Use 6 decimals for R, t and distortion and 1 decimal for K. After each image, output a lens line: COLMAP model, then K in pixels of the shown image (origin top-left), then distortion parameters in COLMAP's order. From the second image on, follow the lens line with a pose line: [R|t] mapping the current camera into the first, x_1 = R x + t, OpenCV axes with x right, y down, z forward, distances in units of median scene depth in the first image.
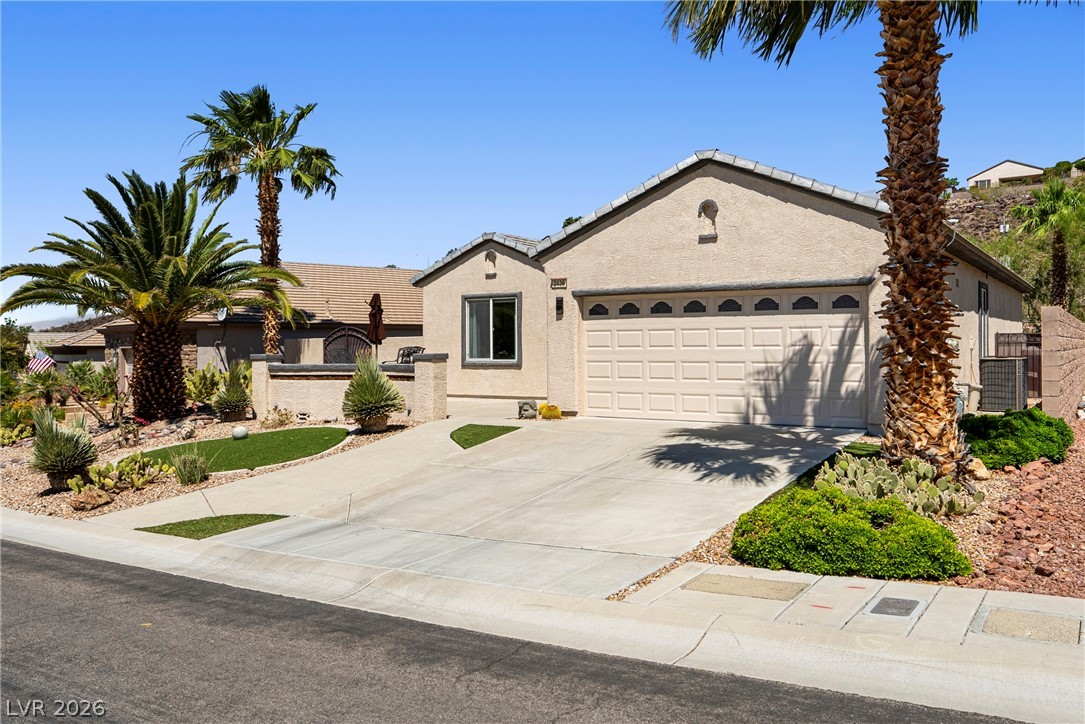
lens RADIAL K [[895.5, 0, 540.3], [0, 895.5, 325.0], [0, 0, 1]] dist [0.010603, 0.002948]
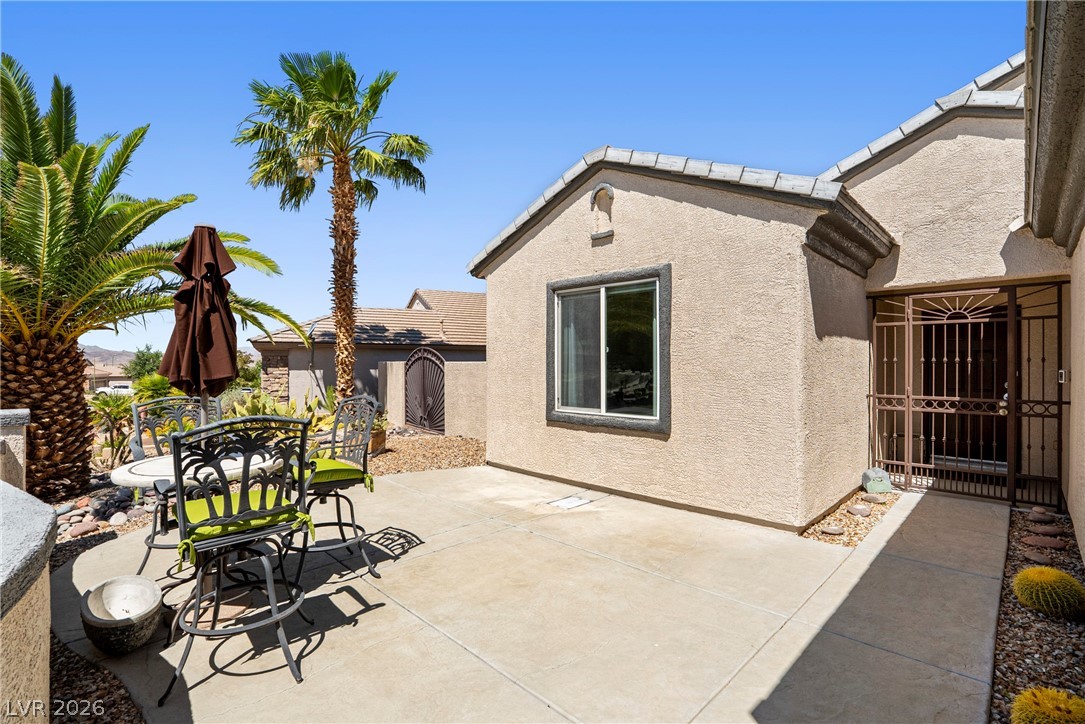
lens RADIAL K [[494.0, 0, 567.5], [0, 494.0, 363.5], [0, 0, 1]] dist [-0.001936, 0.000423]
pose [[0.987107, 0.008110, -0.159857, -0.033085], [-0.003928, 0.999642, 0.026456, 0.005677], [0.160015, -0.025487, 0.986786, 0.784841]]
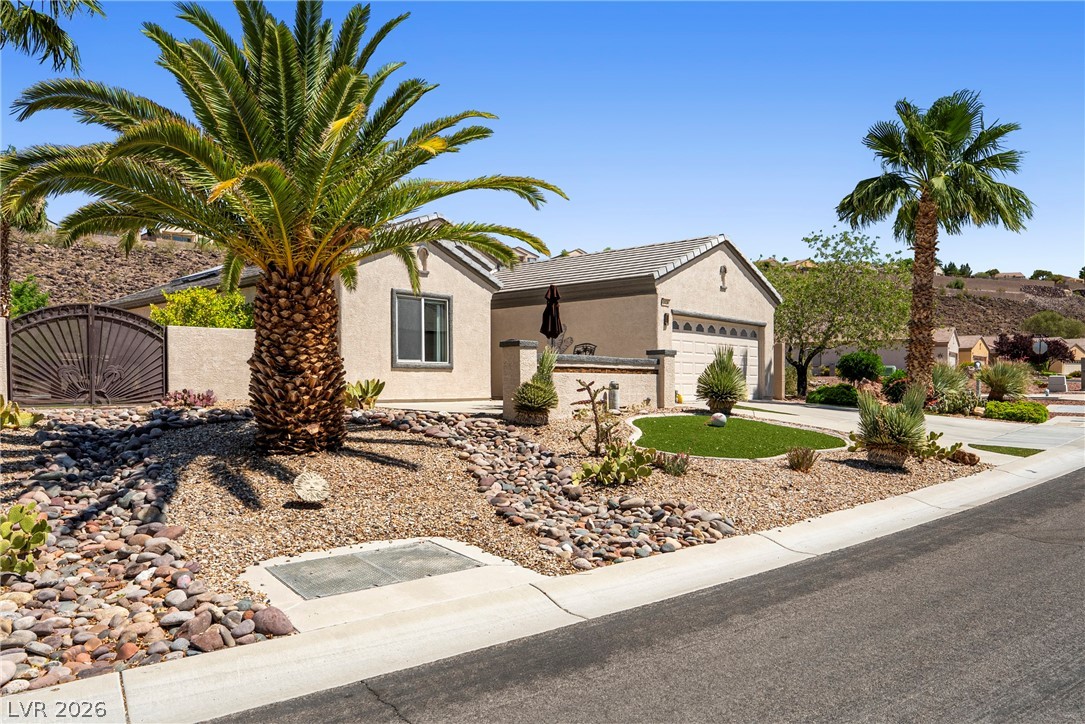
lens RADIAL K [[753.6, 0, 542.5], [0, 753.6, 362.0], [0, 0, 1]] dist [-0.002151, -0.000543]
pose [[0.155074, 0.037798, 0.987179, -0.881546], [-0.025935, 0.999079, -0.034180, 0.067353], [-0.987562, -0.020302, 0.155911, 0.799829]]
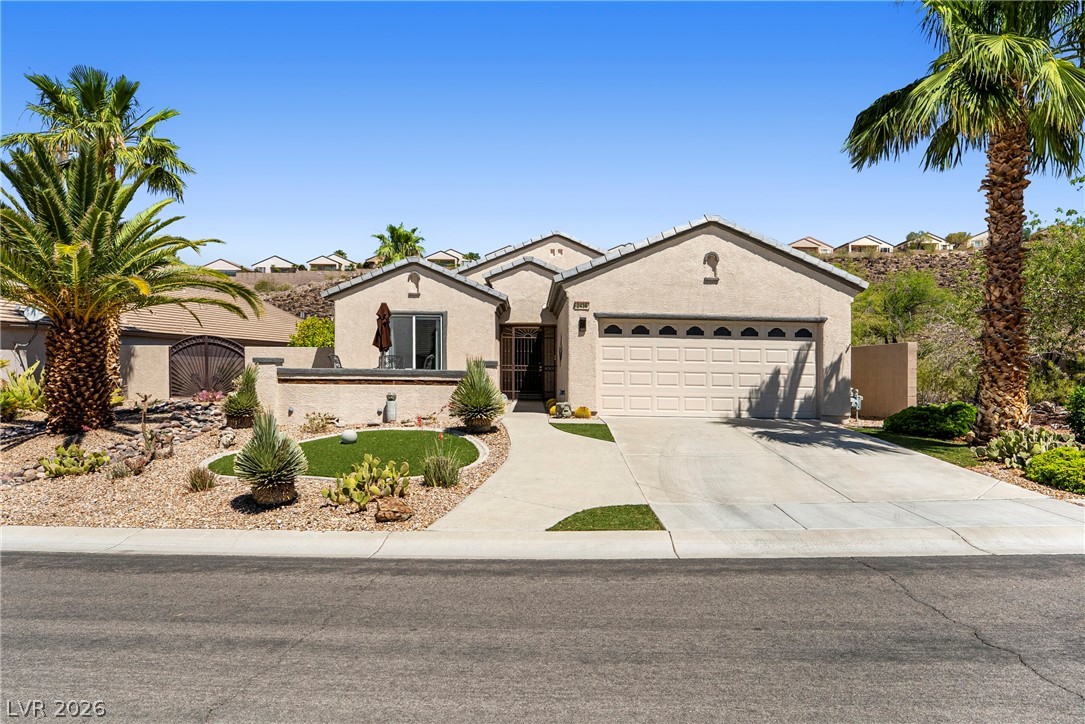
lens RADIAL K [[697.4, 0, 542.5], [0, 697.4, 362.0], [0, 0, 1]] dist [-0.029722, 0.001720]
pose [[0.831096, 0.029144, 0.555365, -0.432328], [-0.035335, 0.999375, 0.000435, 0.024276], [-0.555005, -0.019986, 0.831607, 0.196213]]
